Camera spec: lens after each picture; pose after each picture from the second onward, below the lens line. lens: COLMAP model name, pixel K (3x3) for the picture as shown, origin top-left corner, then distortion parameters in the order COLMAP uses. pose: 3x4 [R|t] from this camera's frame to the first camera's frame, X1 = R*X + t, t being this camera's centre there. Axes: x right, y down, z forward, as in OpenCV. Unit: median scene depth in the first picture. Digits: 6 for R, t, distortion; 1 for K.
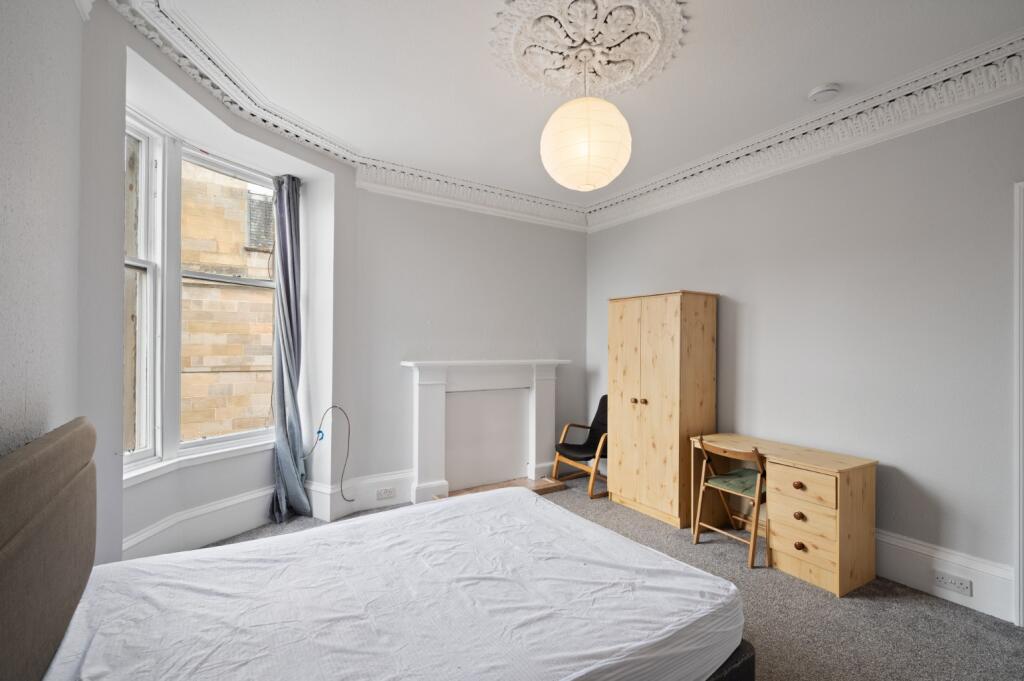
lens RADIAL K [[452.0, 0, 517.4], [0, 452.0, 342.7], [0, 0, 1]] dist [-0.000625, -0.000030]
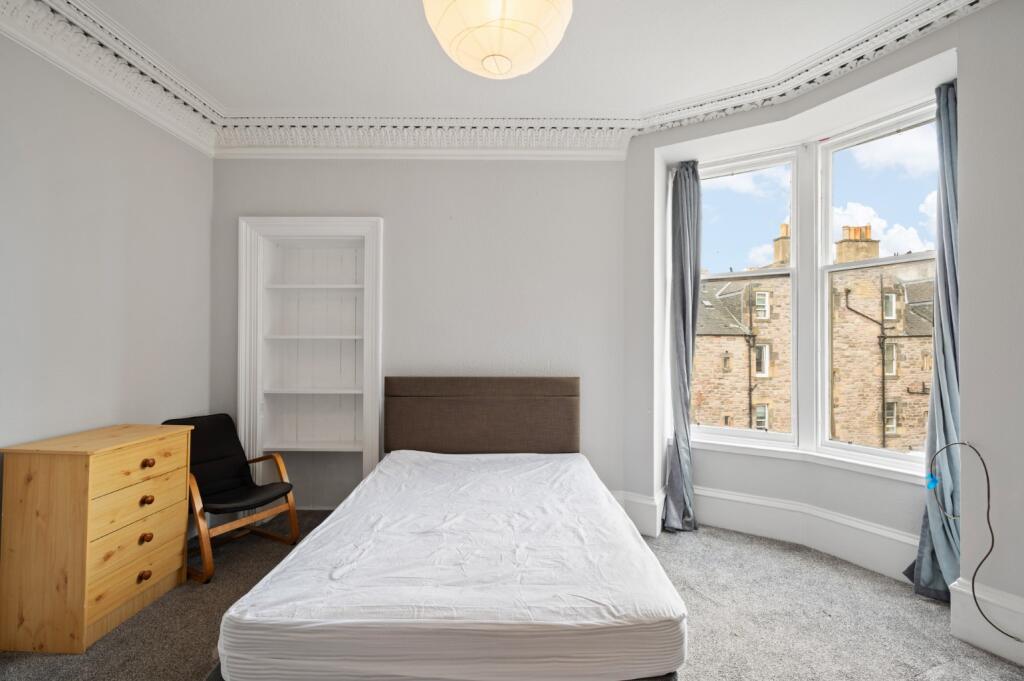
lens RADIAL K [[452.0, 0, 517.4], [0, 452.0, 342.7], [0, 0, 1]] dist [-0.000625, -0.000030]
pose [[-0.544732, -0.014765, -0.838480, 0.419957], [-0.000404, 0.999849, -0.017344, 0.023133], [0.838610, -0.009109, -0.544656, 0.893420]]
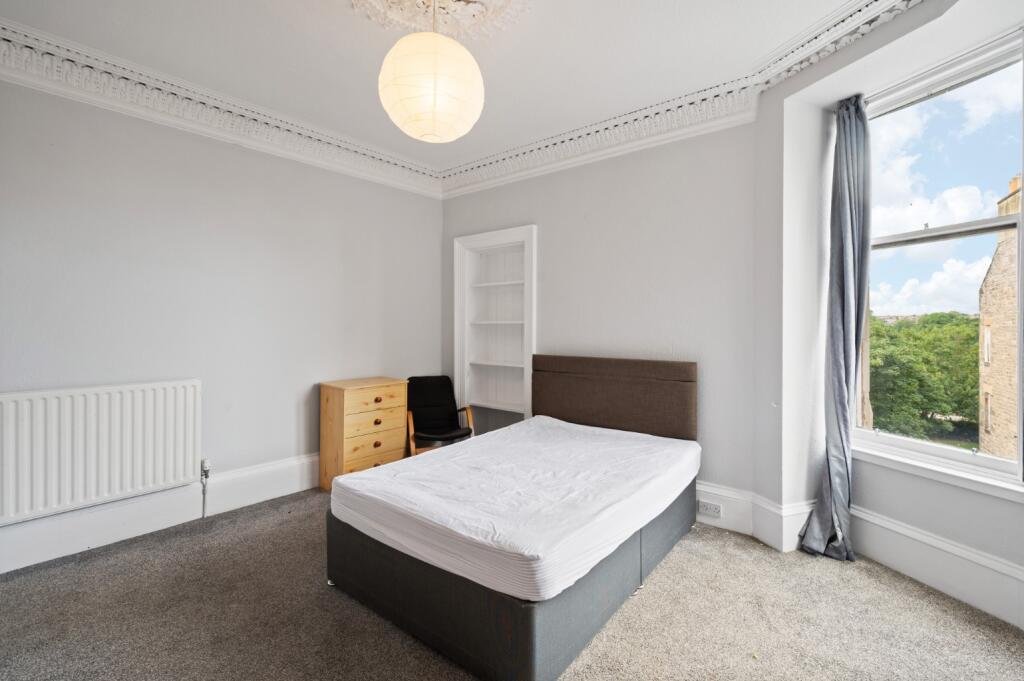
lens RADIAL K [[455.6, 0, 523.0], [0, 455.6, 327.7], [0, 0, 1]] dist [-0.001109, -0.000380]
pose [[-0.949241, -0.008611, -0.314430, 0.170448], [-0.006588, 0.999950, -0.007497, 0.017932], [0.314479, -0.005045, -0.949251, 1.250717]]
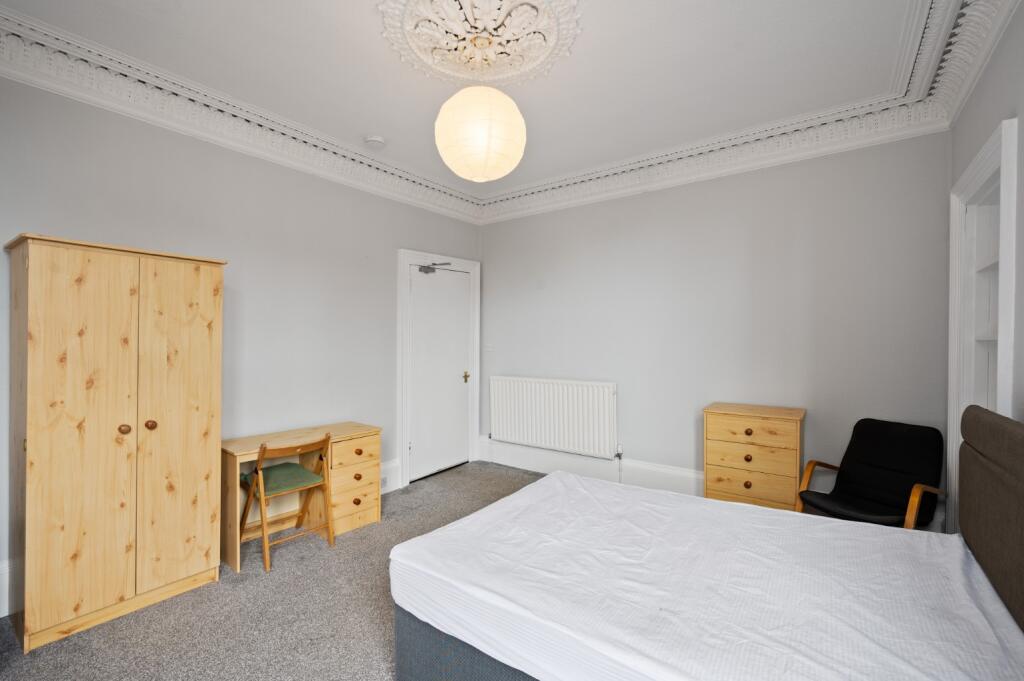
lens RADIAL K [[452.0, 0, 517.4], [0, 452.0, 342.7], [0, 0, 1]] dist [-0.000625, -0.000030]
pose [[-0.365152, -0.012951, 0.930858, -0.535170], [-0.014426, 0.999862, 0.008252, 0.005727], [-0.930836, -0.010415, -0.365288, 0.854298]]
